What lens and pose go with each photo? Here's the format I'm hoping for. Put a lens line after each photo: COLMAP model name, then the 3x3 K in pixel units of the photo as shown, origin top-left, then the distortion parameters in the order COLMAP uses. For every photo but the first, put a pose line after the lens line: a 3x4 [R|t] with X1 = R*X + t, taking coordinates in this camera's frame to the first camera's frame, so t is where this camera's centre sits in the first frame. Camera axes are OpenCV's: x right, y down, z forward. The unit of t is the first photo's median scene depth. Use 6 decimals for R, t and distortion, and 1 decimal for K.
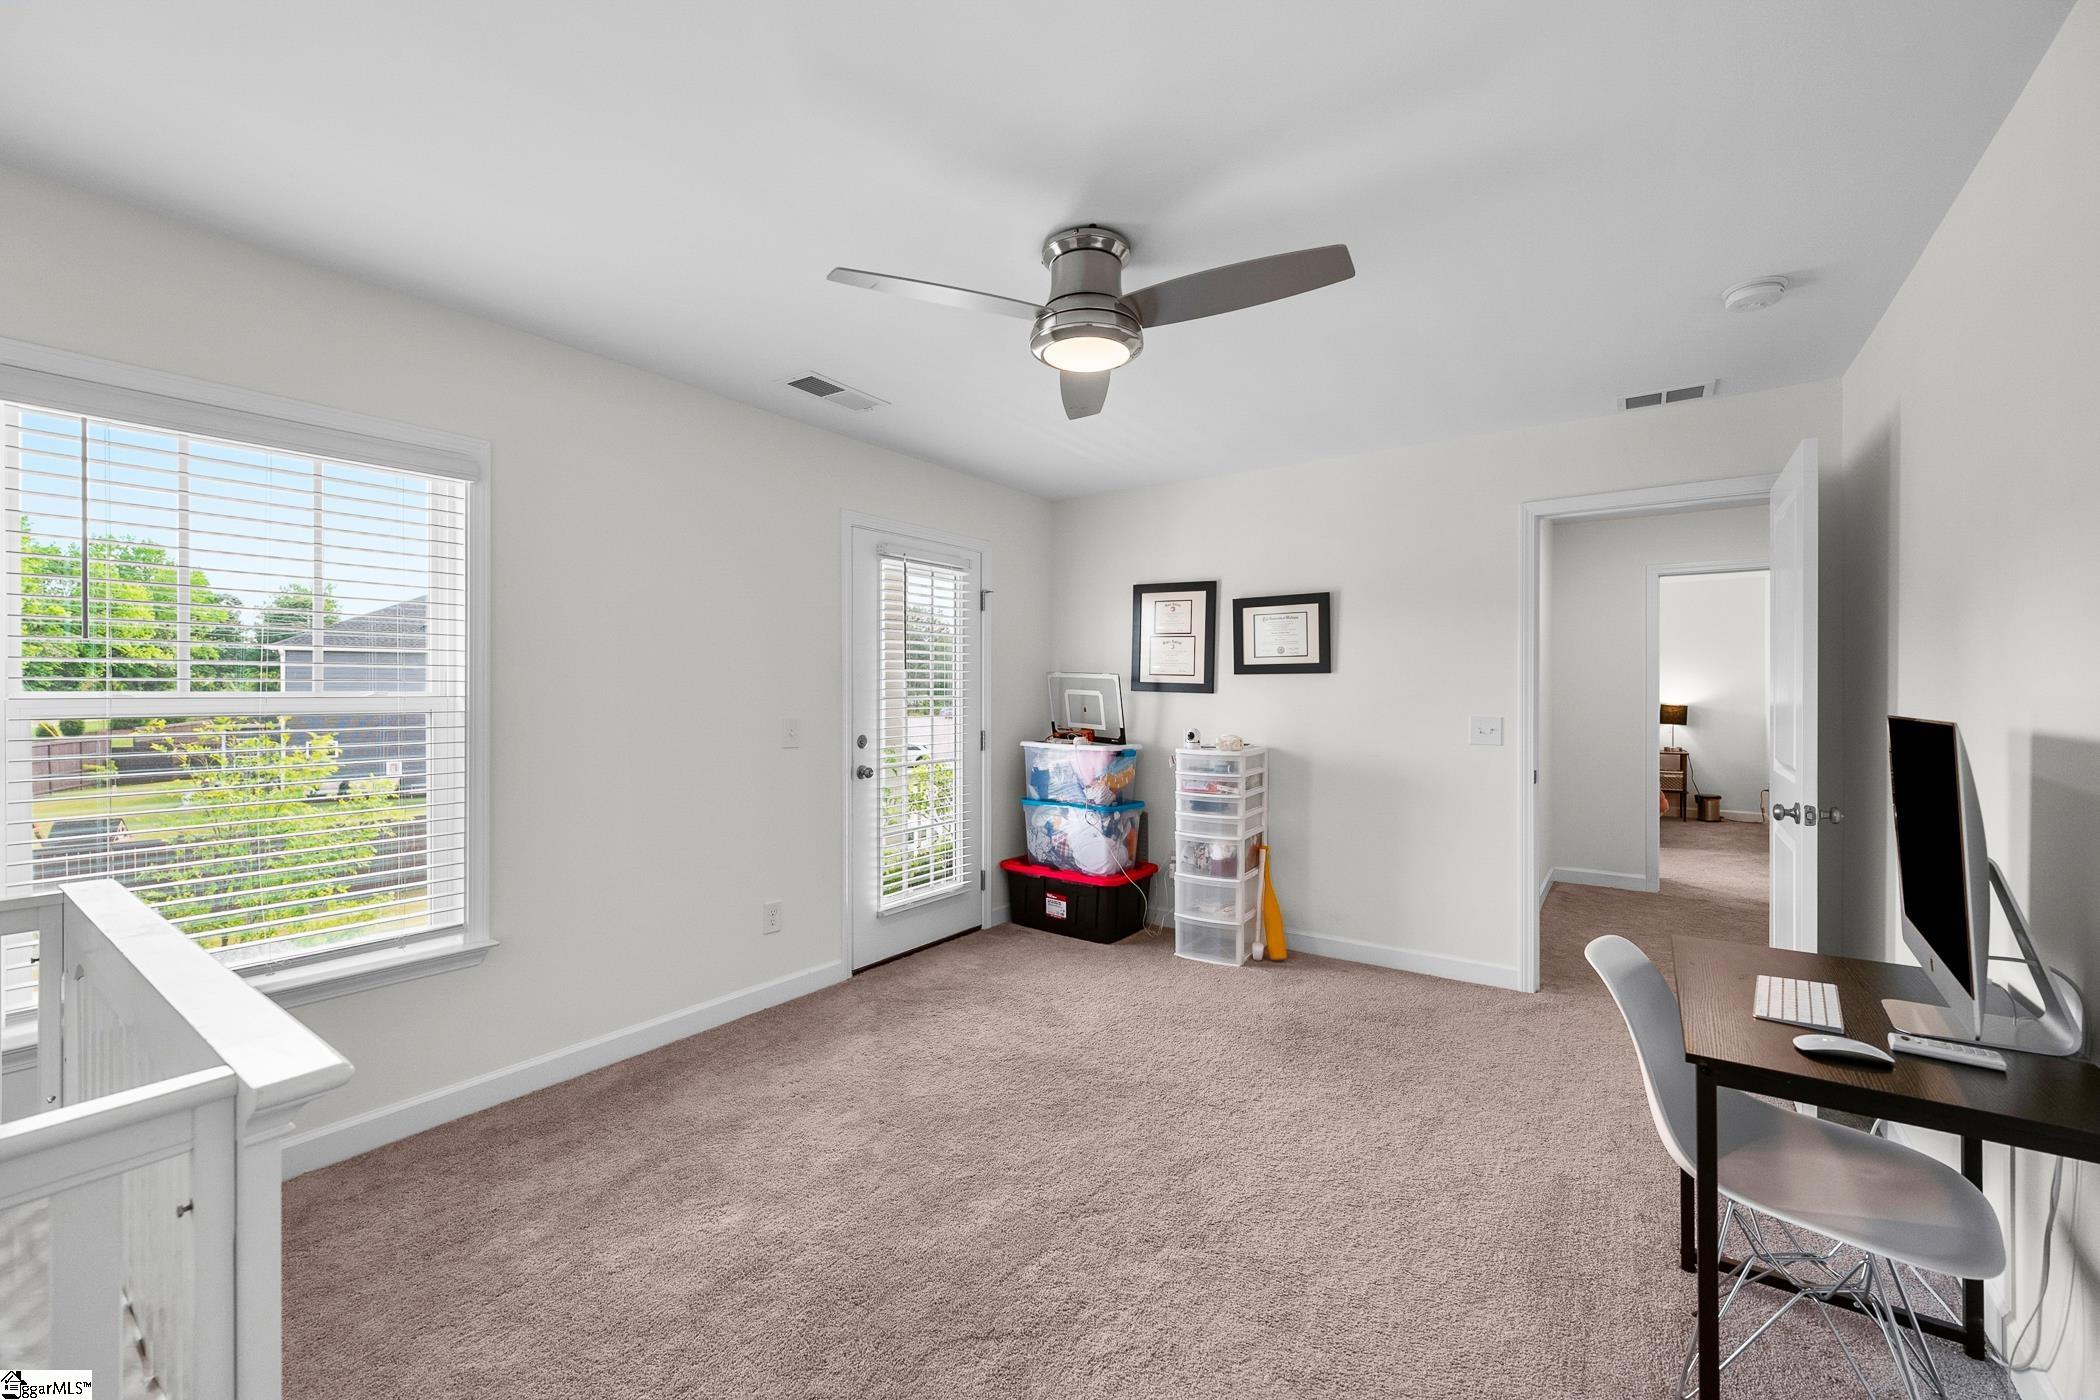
lens RADIAL K [[835.0, 0, 1044.7], [0, 835.0, 689.5], [0, 0, 1]] dist [-0.000389, 0.000032]
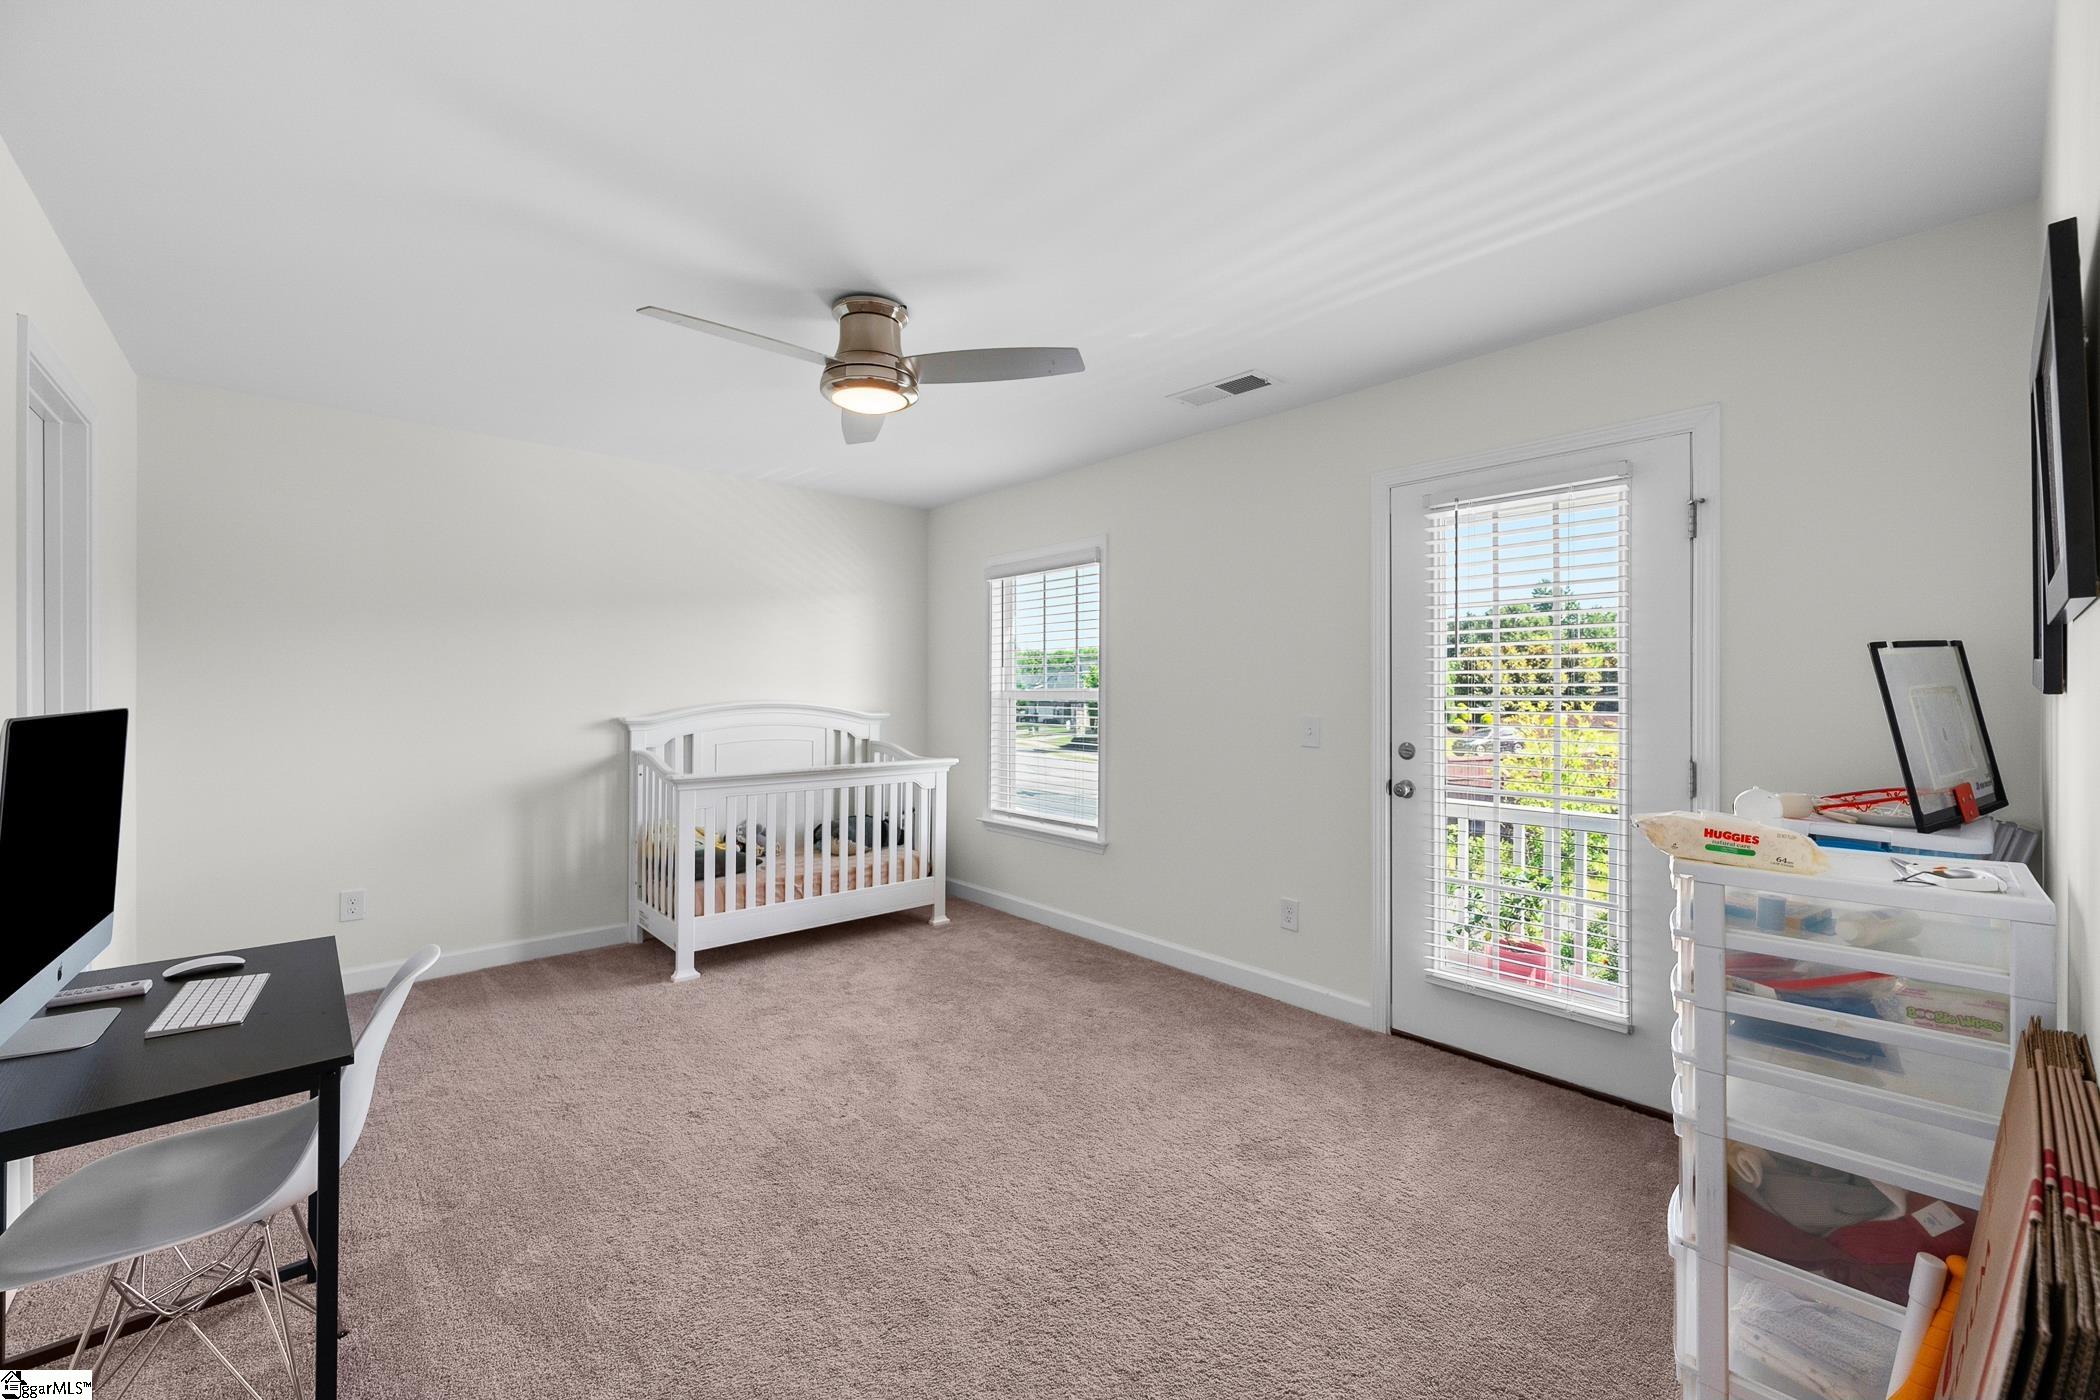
lens RADIAL K [[835.0, 0, 1044.7], [0, 835.0, 689.5], [0, 0, 1]] dist [-0.000389, 0.000032]
pose [[-0.224102, 0.000510, -0.974566, 0.680706], [0.003651, 0.999993, -0.000317, 0.001878], [0.974559, -0.003629, -0.224102, 0.894109]]
